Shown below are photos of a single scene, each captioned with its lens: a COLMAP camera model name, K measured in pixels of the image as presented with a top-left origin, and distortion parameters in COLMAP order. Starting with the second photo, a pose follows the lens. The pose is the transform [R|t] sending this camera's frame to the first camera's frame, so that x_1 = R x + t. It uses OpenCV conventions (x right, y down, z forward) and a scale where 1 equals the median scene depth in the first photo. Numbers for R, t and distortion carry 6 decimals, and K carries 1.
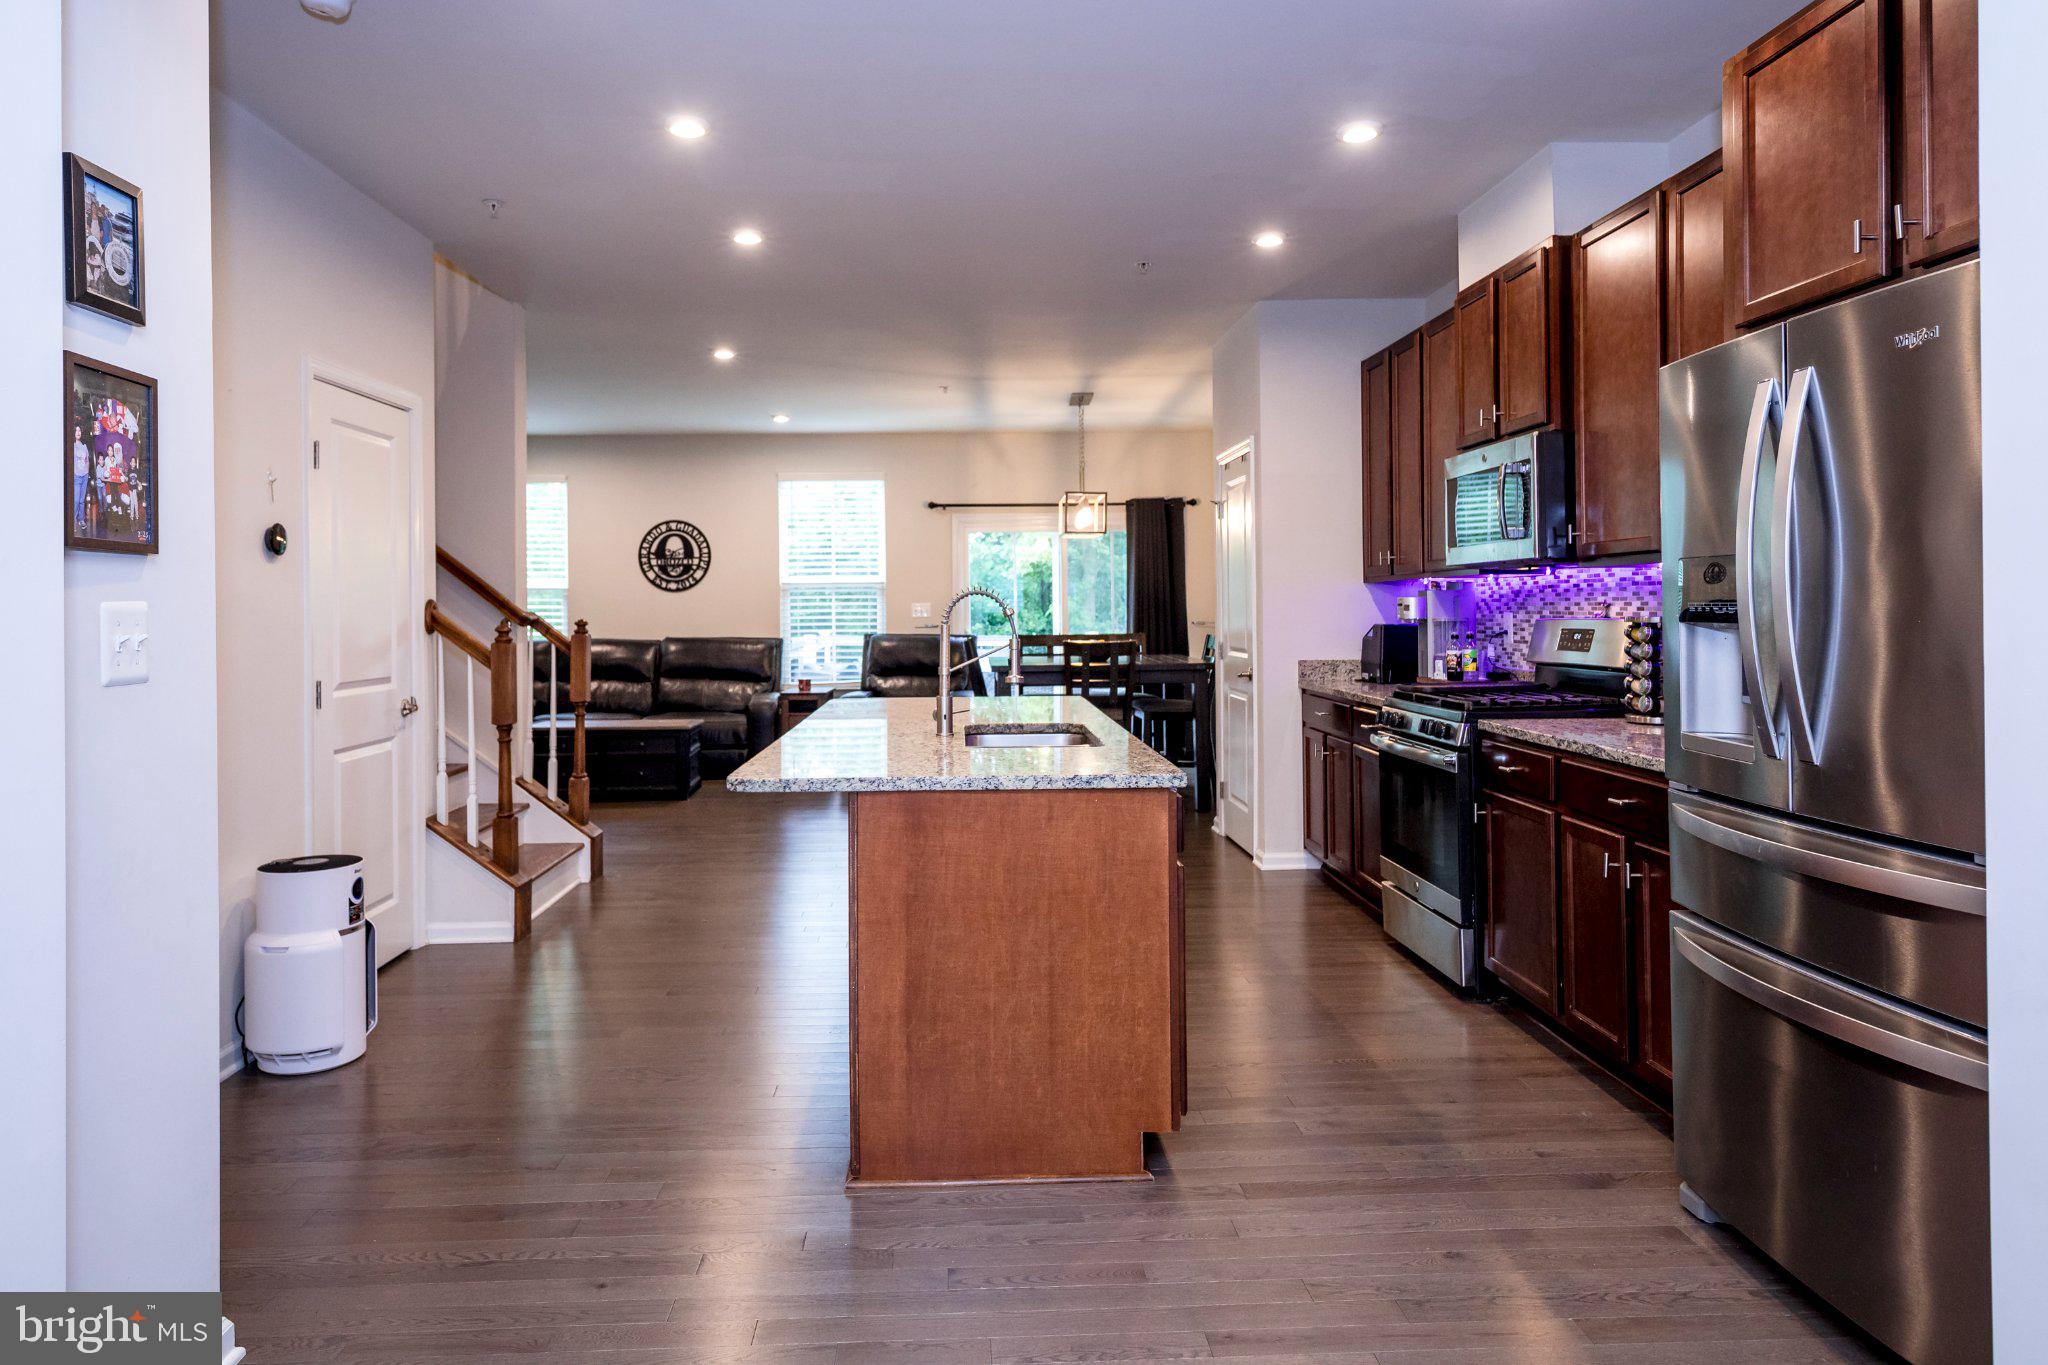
lens RADIAL K [[1284.2, 0, 1022.9], [0, 1284.2, 651.8], [0, 0, 1]] dist [-0.002606, -0.000250]
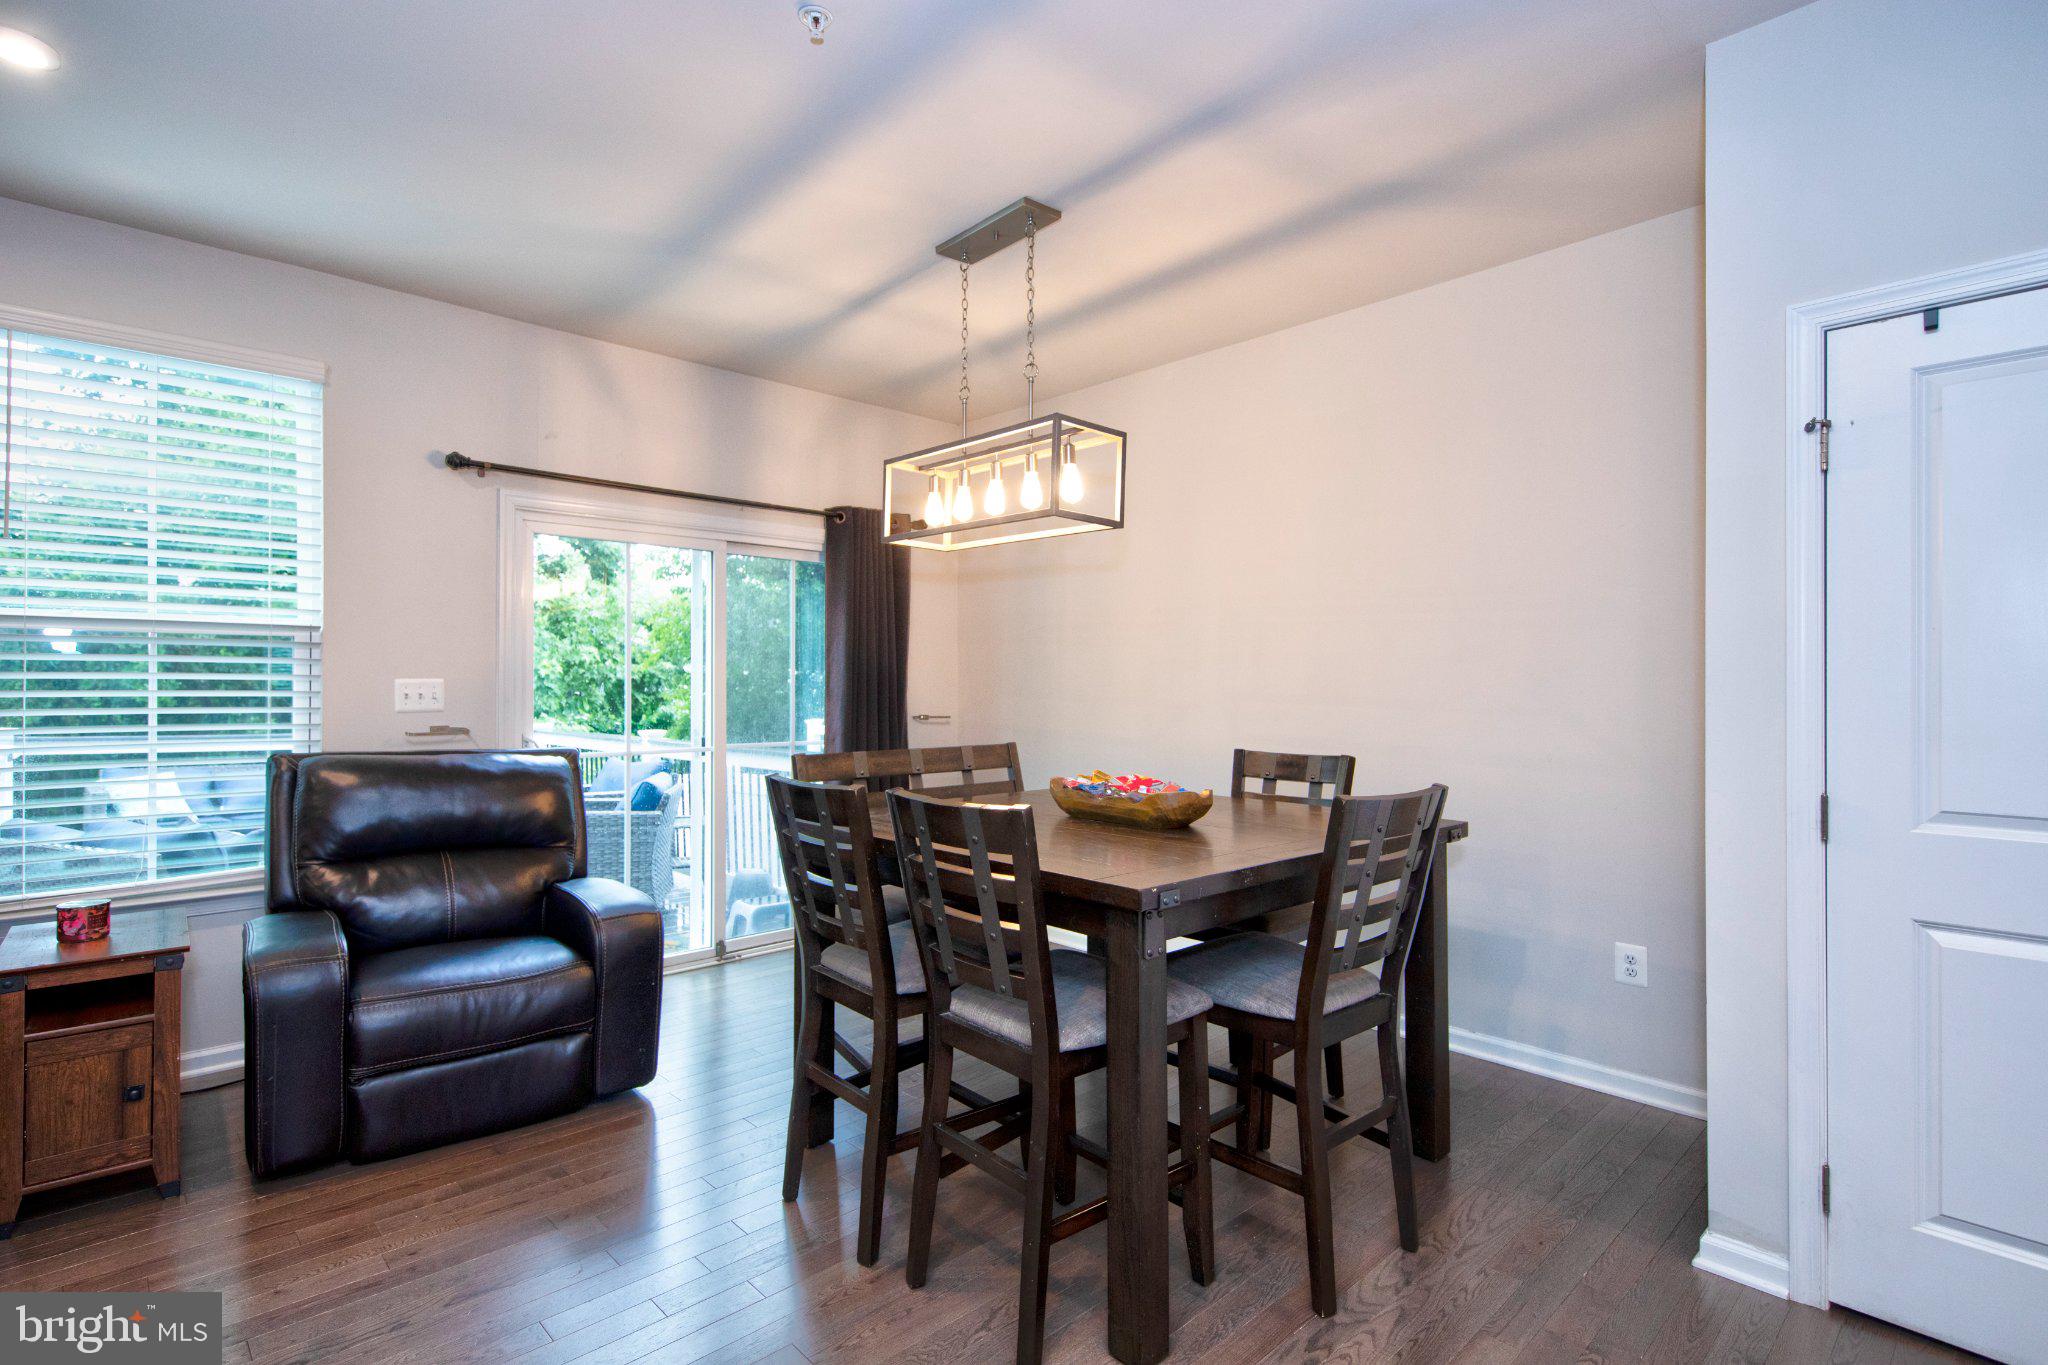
lens RADIAL K [[994.6, 0, 1024.0], [0, 994.6, 682.5], [0, 0, 1]] dist [0.002660, 0.000416]
pose [[0.765103, 0.013417, 0.643768, -0.142504], [0.014037, 0.999198, -0.037507, -0.021108], [-0.643755, 0.037734, 0.764301, 0.612018]]
